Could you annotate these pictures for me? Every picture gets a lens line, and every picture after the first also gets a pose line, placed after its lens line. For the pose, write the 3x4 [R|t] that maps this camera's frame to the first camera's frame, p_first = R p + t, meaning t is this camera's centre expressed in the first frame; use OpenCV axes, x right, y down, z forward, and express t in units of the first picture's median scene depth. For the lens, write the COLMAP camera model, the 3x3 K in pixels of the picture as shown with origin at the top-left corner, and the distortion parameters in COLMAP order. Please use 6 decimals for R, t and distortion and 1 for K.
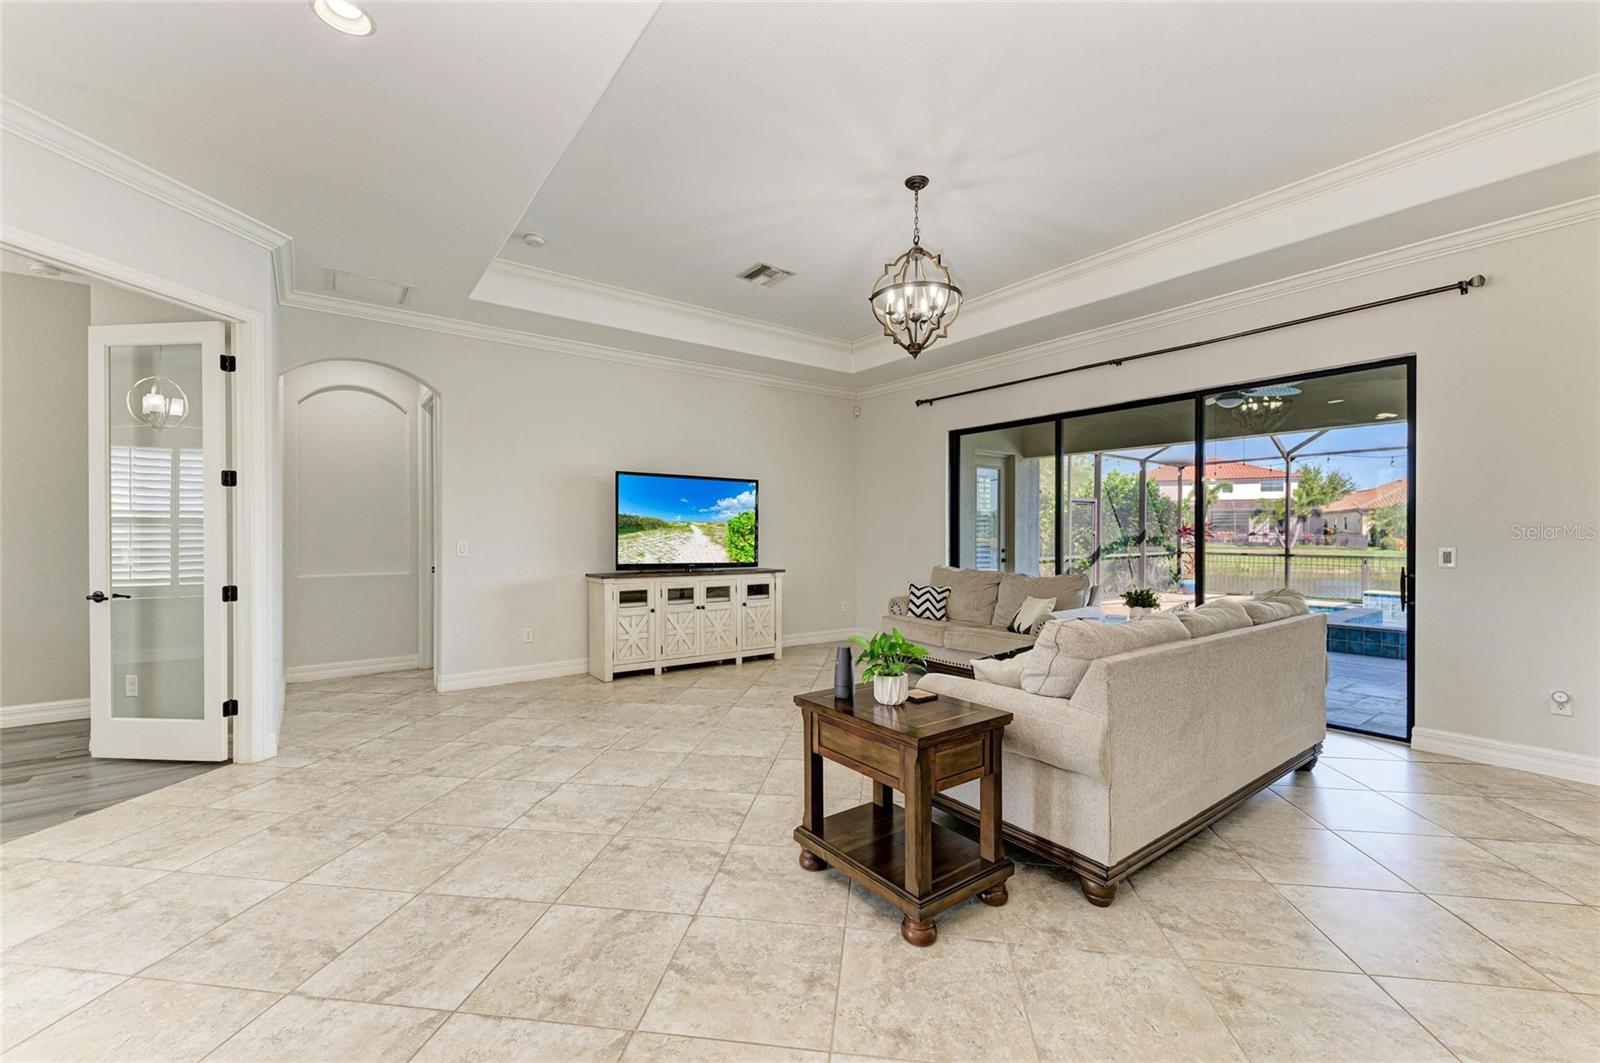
lens RADIAL K [[658.9, 0, 787.3], [0, 658.9, 535.5], [0, 0, 1]] dist [0.007023, 0.000018]
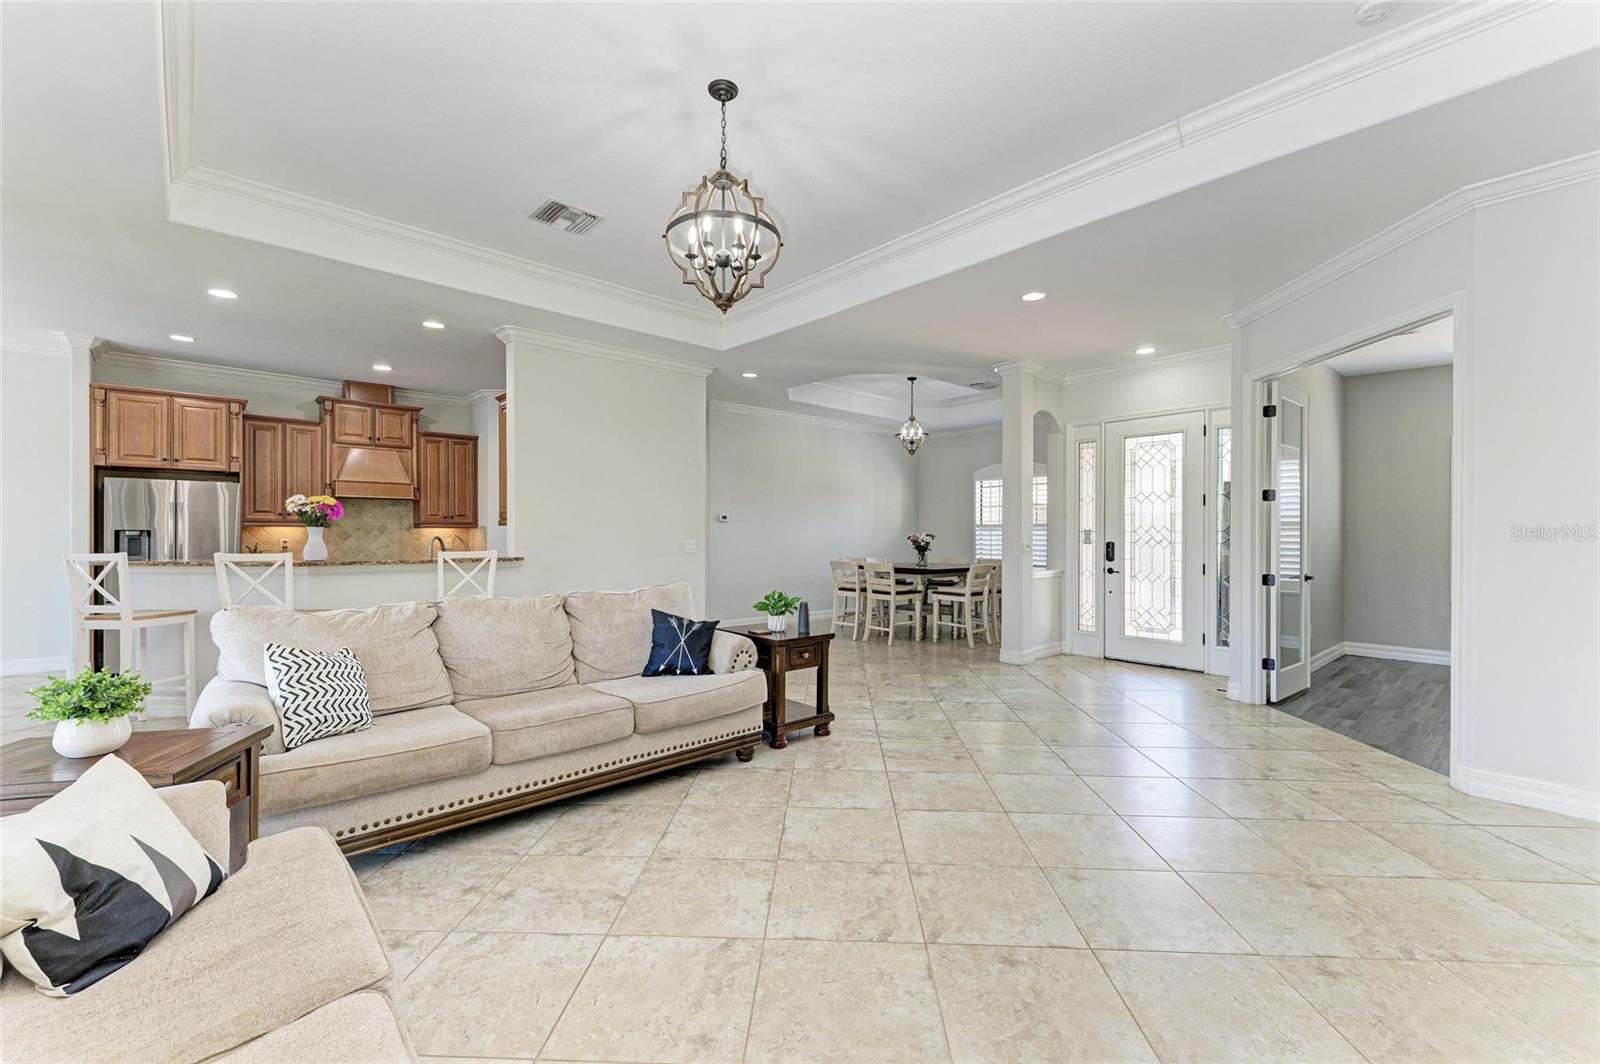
lens RADIAL K [[658.9, 0, 809.9], [0, 658.9, 535.6], [0, 0, 1]] dist [0.007023, 0.000018]
pose [[-0.991418, -0.001900, -0.130714, 0.119236], [-0.002742, 0.999977, 0.006265, -0.005549], [0.130699, 0.006570, -0.991400, 1.089743]]
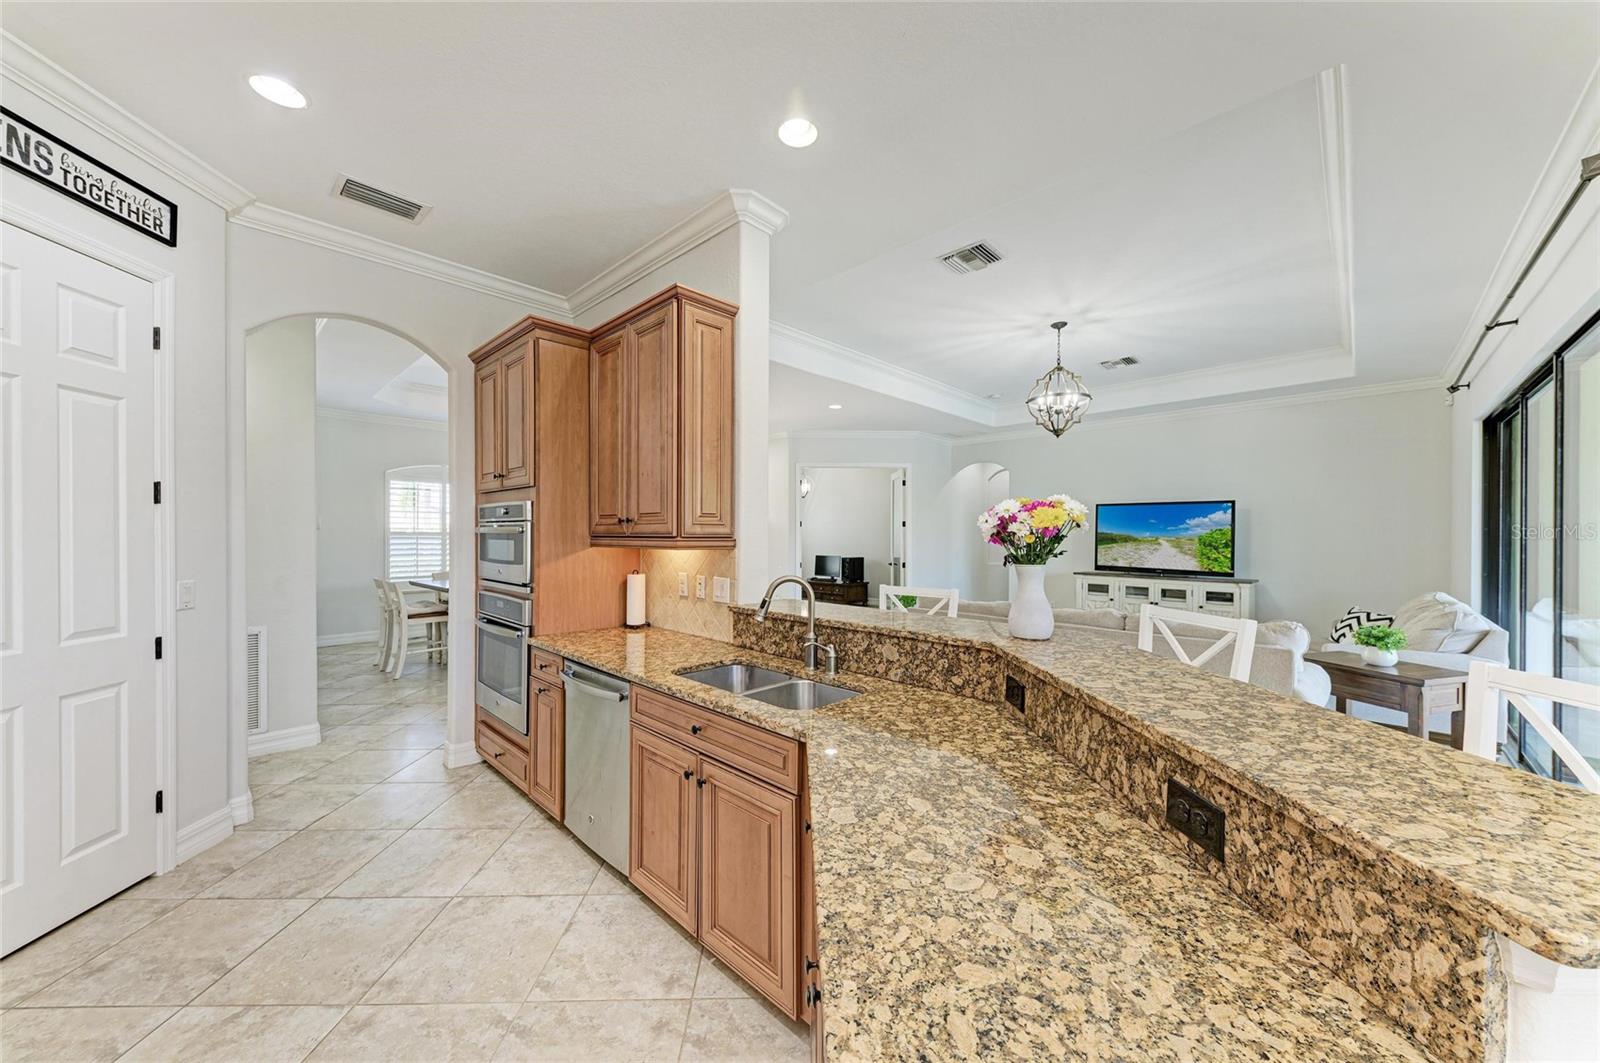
lens RADIAL K [[595.4, 0, 795.0], [0, 595.4, 537.0], [0, 0, 1]] dist [0.009978, -0.000527]
pose [[0.138821, 0.004407, -0.990308, 0.916190], [-0.005392, 0.999979, 0.003695, -0.021557], [0.990303, 0.004827, 0.138842, 0.130792]]
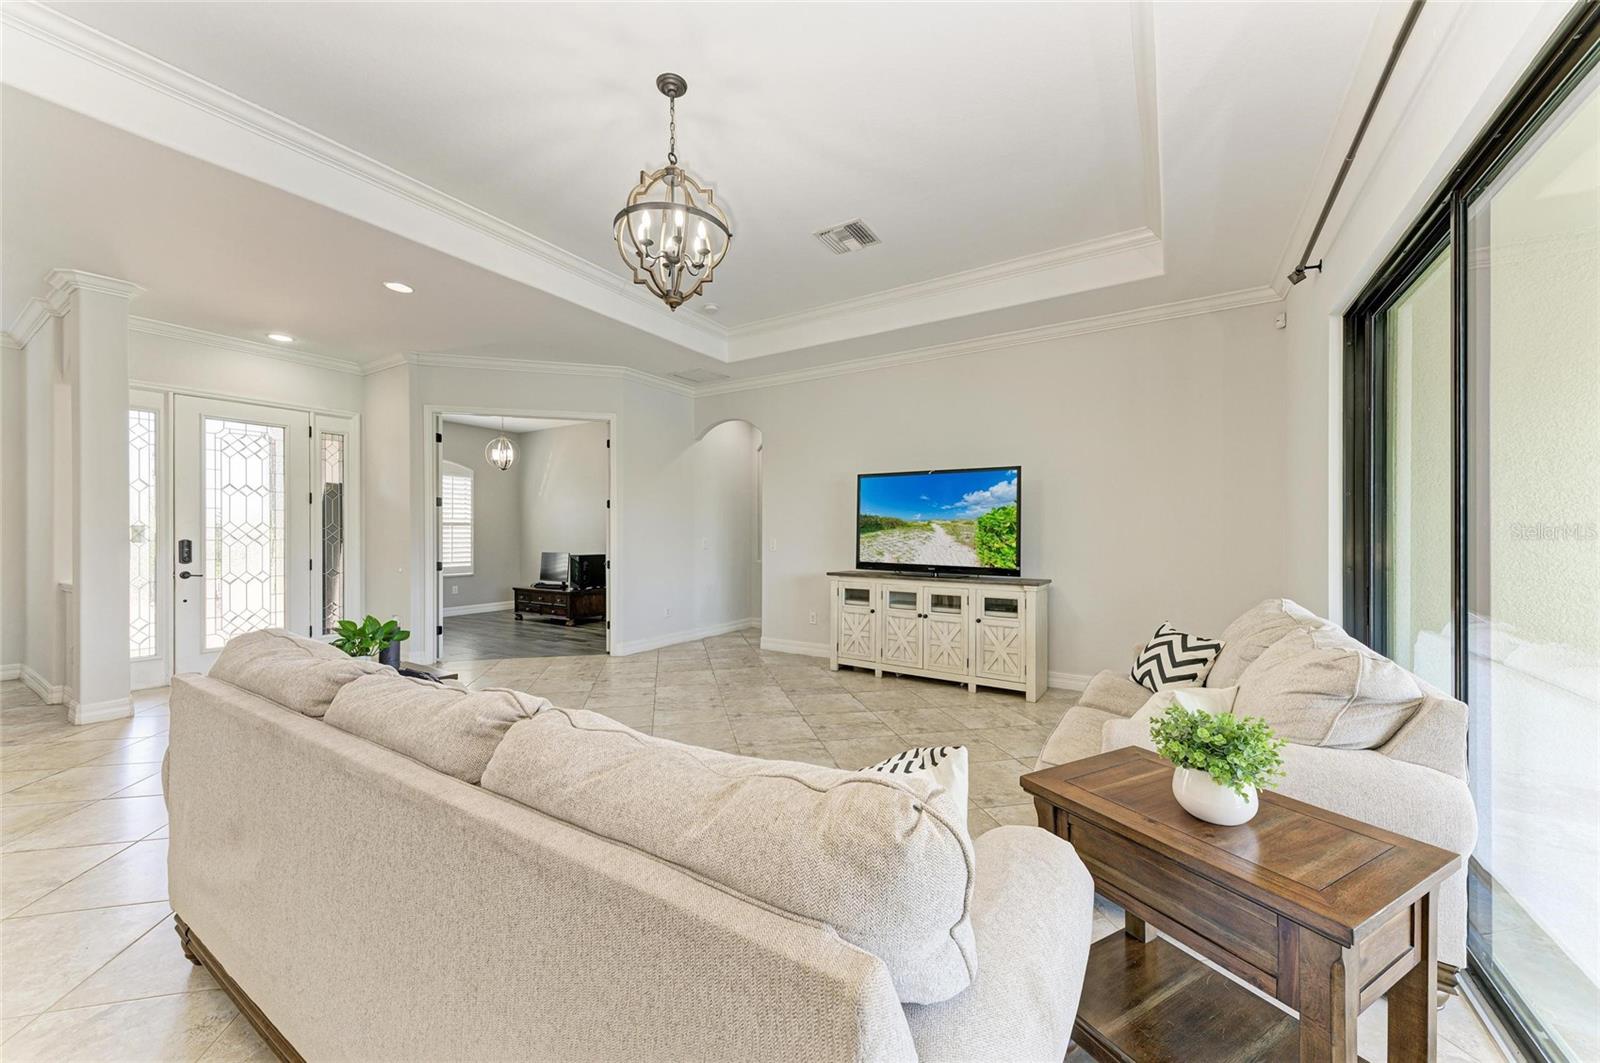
lens RADIAL K [[595.4, 0, 813.9], [0, 595.4, 538.3], [0, 0, 1]] dist [0.009978, -0.000527]
pose [[0.343637, 0.005144, -0.939088, 0.567619], [-0.004282, 0.999983, 0.003911, 0.001379], [0.939093, 0.002677, 0.343654, 0.567980]]
